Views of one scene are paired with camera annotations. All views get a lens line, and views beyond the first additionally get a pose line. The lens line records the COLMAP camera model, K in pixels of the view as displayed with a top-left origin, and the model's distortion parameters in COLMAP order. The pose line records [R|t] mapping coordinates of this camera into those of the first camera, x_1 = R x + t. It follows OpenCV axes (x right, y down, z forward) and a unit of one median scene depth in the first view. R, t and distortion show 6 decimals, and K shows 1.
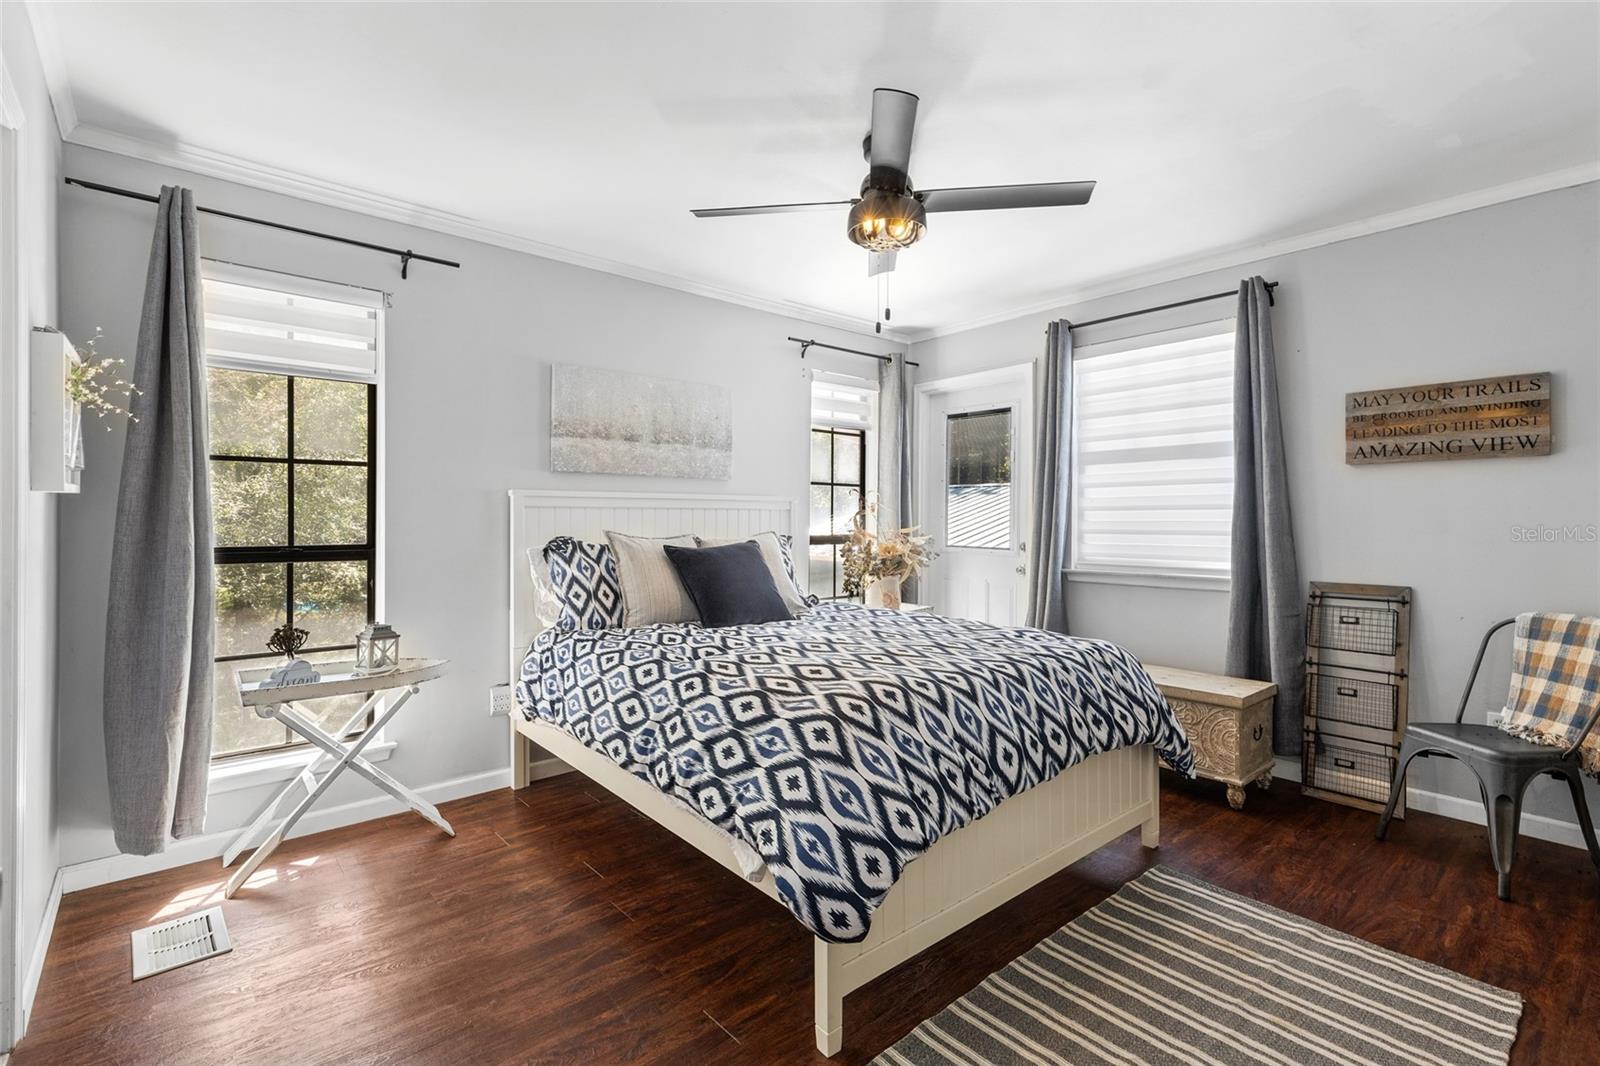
lens RADIAL K [[723.0, 0, 805.1], [0, 723.0, 520.1], [0, 0, 1]] dist [0.012049, -0.000234]
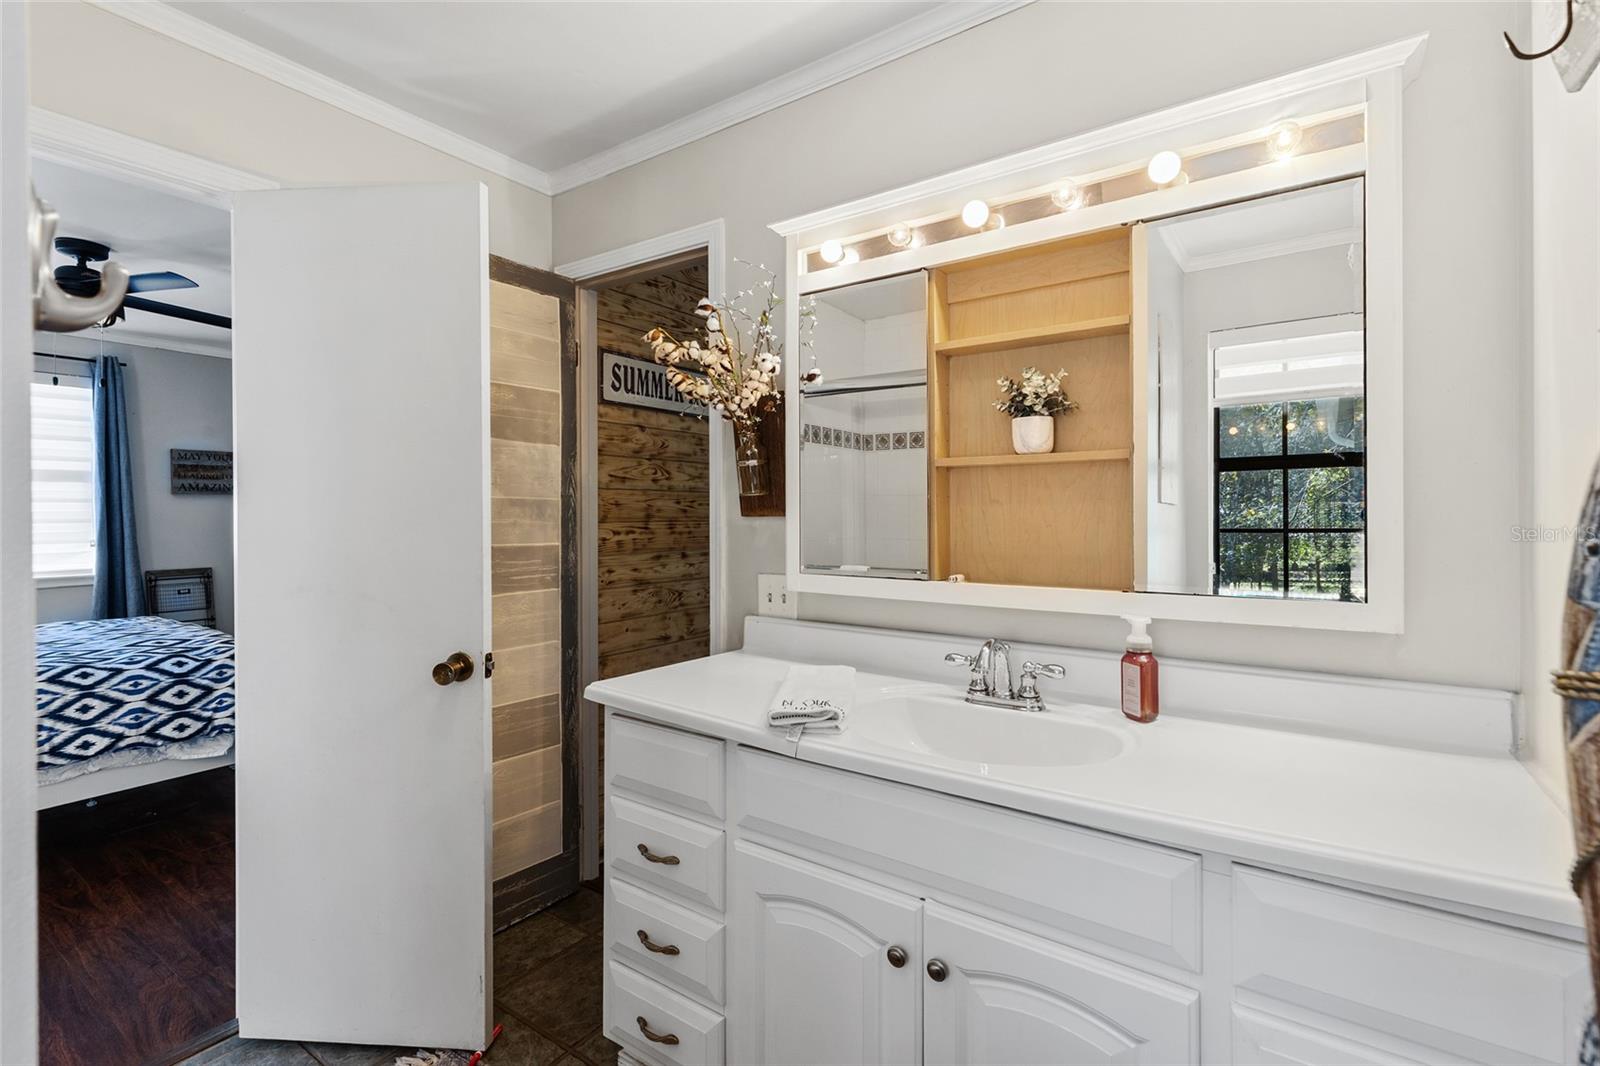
lens RADIAL K [[723.0, 0, 801.4], [0, 723.0, 523.6], [0, 0, 1]] dist [0.012049, -0.000234]
pose [[-0.247272, -0.009744, 0.968897, -1.133769], [0.002791, 0.999938, 0.010769, -0.025842], [-0.968942, 0.005367, -0.247230, 0.076340]]
